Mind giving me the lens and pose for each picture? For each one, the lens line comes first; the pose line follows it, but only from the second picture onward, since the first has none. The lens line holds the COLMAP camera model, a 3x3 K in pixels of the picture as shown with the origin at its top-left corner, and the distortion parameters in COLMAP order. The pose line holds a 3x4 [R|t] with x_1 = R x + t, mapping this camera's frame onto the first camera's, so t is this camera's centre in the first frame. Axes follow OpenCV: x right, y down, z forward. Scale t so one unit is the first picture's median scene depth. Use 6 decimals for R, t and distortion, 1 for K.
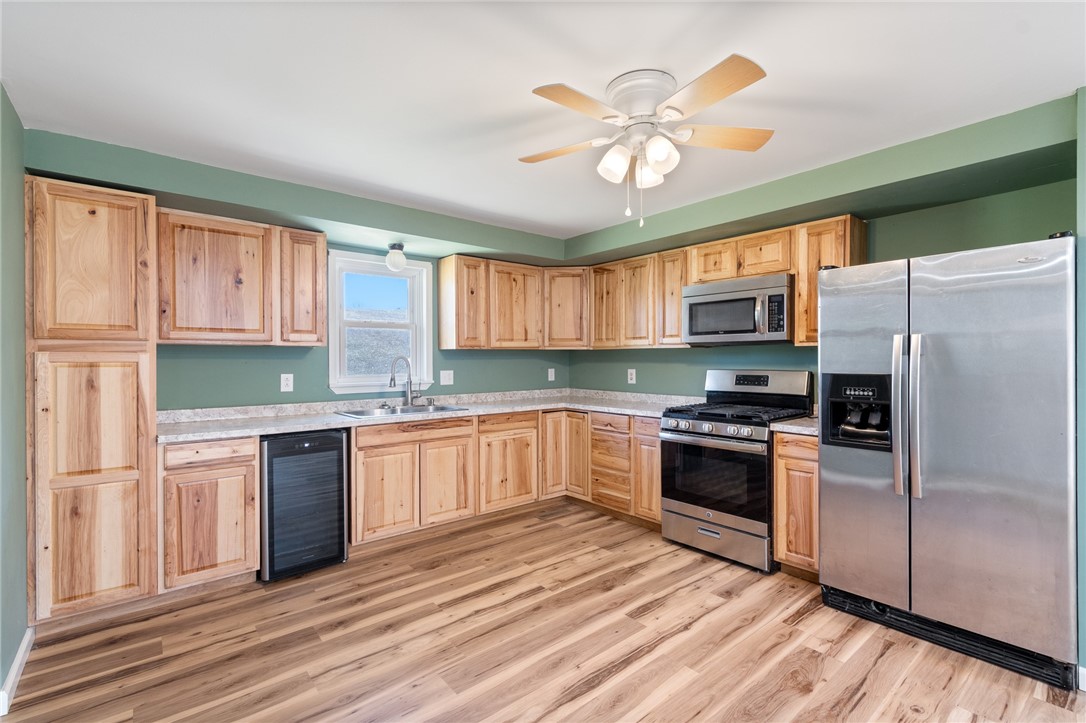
lens RADIAL K [[476.3, 0, 532.1], [0, 476.3, 361.6], [0, 0, 1]] dist [0.001639, -0.002293]
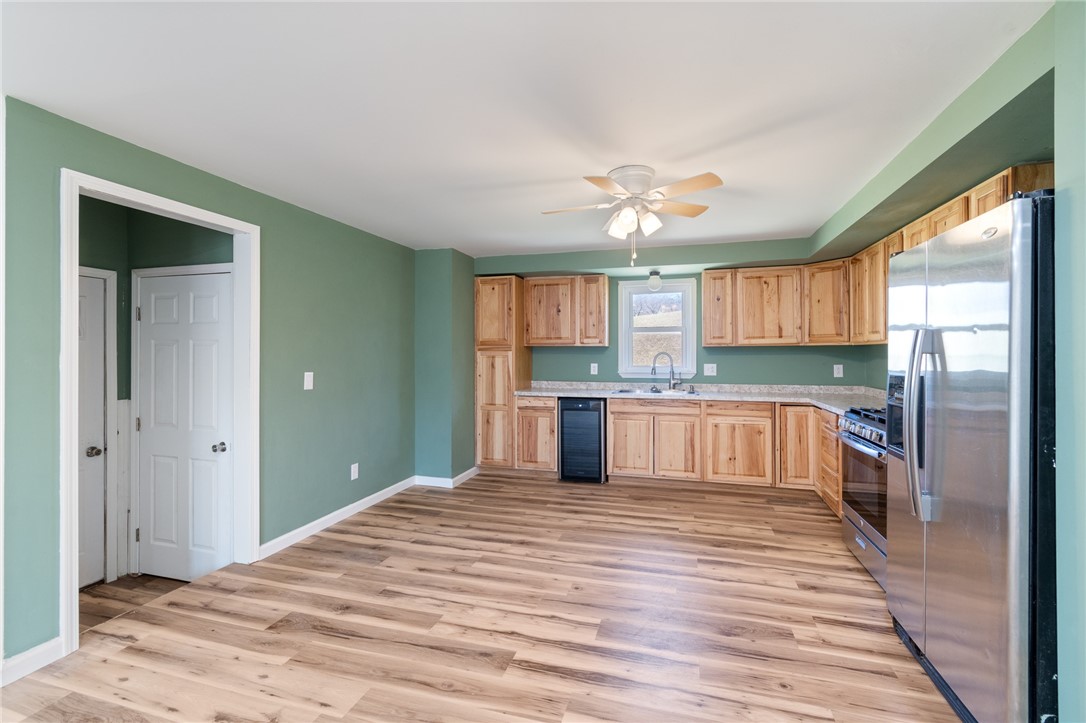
lens RADIAL K [[476.3, 0, 559.6], [0, 476.3, 354.3], [0, 0, 1]] dist [0.001639, -0.002293]
pose [[0.574852, 0.005688, -0.818237, 0.818836], [-0.005189, 0.999981, 0.003306, -0.010404], [0.818241, 0.002345, 0.574871, -0.022843]]
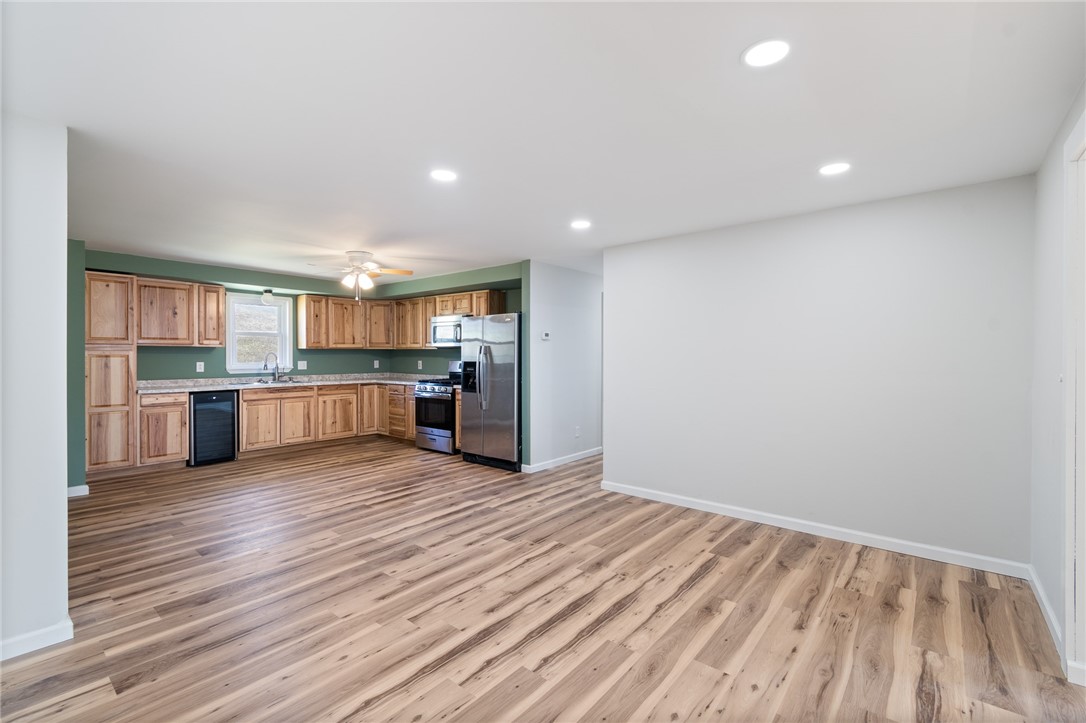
lens RADIAL K [[476.3, 0, 539.7], [0, 476.3, 359.1], [0, 0, 1]] dist [0.001639, -0.002293]
pose [[0.980814, 0.003808, 0.194909, 0.436420], [-0.004736, 0.999980, 0.004295, 0.000995], [-0.194888, -0.005136, 0.980812, -1.130339]]
